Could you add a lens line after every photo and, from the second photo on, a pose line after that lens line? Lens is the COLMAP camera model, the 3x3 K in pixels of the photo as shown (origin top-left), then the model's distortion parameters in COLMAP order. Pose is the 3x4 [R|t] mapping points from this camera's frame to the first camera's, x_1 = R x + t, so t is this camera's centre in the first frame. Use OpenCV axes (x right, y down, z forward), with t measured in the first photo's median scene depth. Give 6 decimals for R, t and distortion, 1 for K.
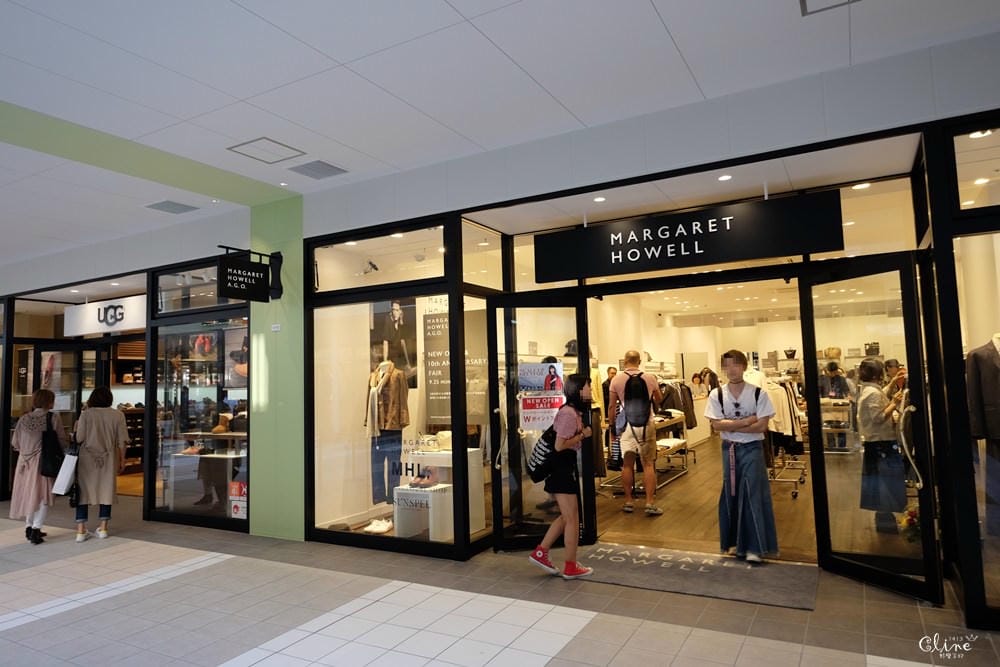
lens RADIAL K [[636.6, 0, 496.3], [0, 636.6, 328.6], [0, 0, 1]] dist [0.006217, 0.000574]
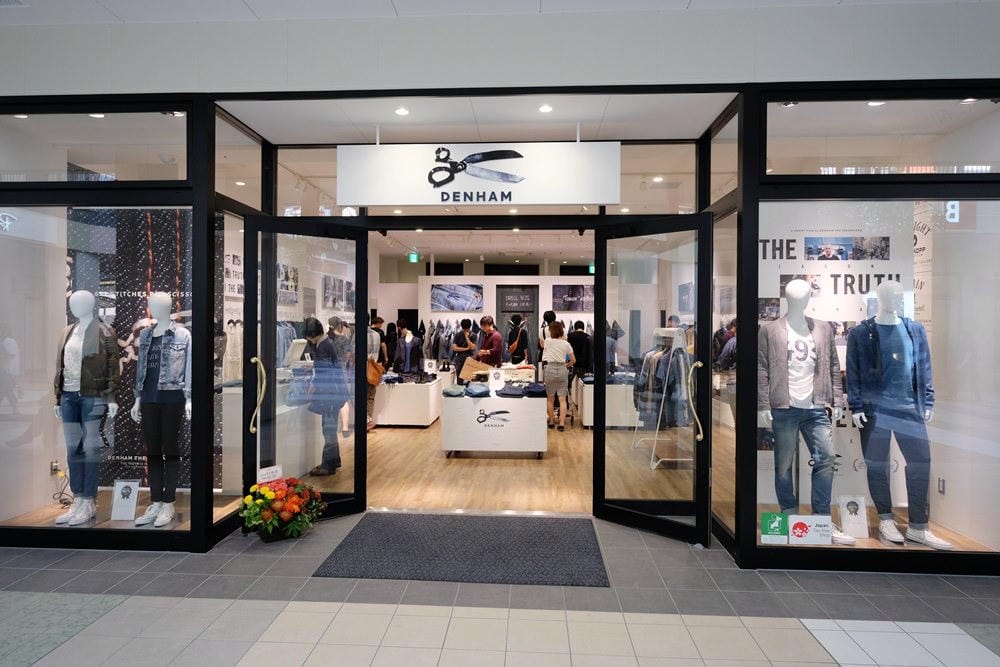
lens RADIAL K [[596.8, 0, 493.8], [0, 596.8, 330.3], [0, 0, 1]] dist [-0.014343, 0.000584]
pose [[0.899535, 0.033135, 0.435590, -0.055303], [-0.068851, 0.995411, 0.066463, 0.021439], [-0.431388, -0.089776, 0.897688, 0.206138]]
